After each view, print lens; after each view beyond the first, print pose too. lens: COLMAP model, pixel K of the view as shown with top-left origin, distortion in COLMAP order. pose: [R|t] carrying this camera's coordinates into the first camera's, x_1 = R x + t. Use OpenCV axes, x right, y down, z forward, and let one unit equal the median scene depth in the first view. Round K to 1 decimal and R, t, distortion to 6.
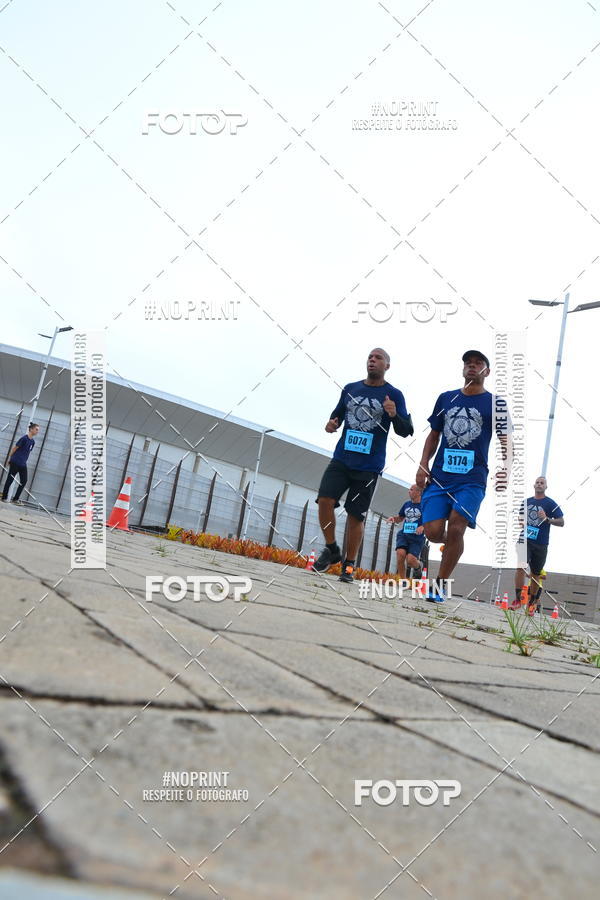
lens RADIAL K [[691.2, 0, 300.0], [0, 691.2, 450.0], [0, 0, 1]] dist [-0.126032, 0.077702]
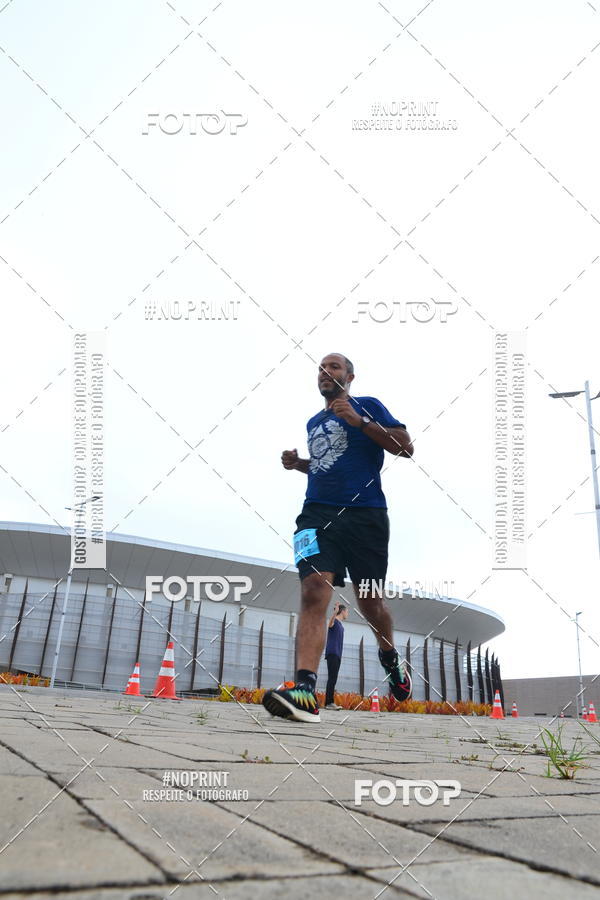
lens RADIAL K [[706.4, 0, 300.0], [0, 706.4, 450.0], [0, 0, 1]] dist [-0.104144, 0.065446]
pose [[0.986201, -0.162881, -0.029624, 0.154225], [0.154052, 0.968410, -0.196085, -0.032053], [0.060627, 0.188816, 0.980139, -0.139610]]
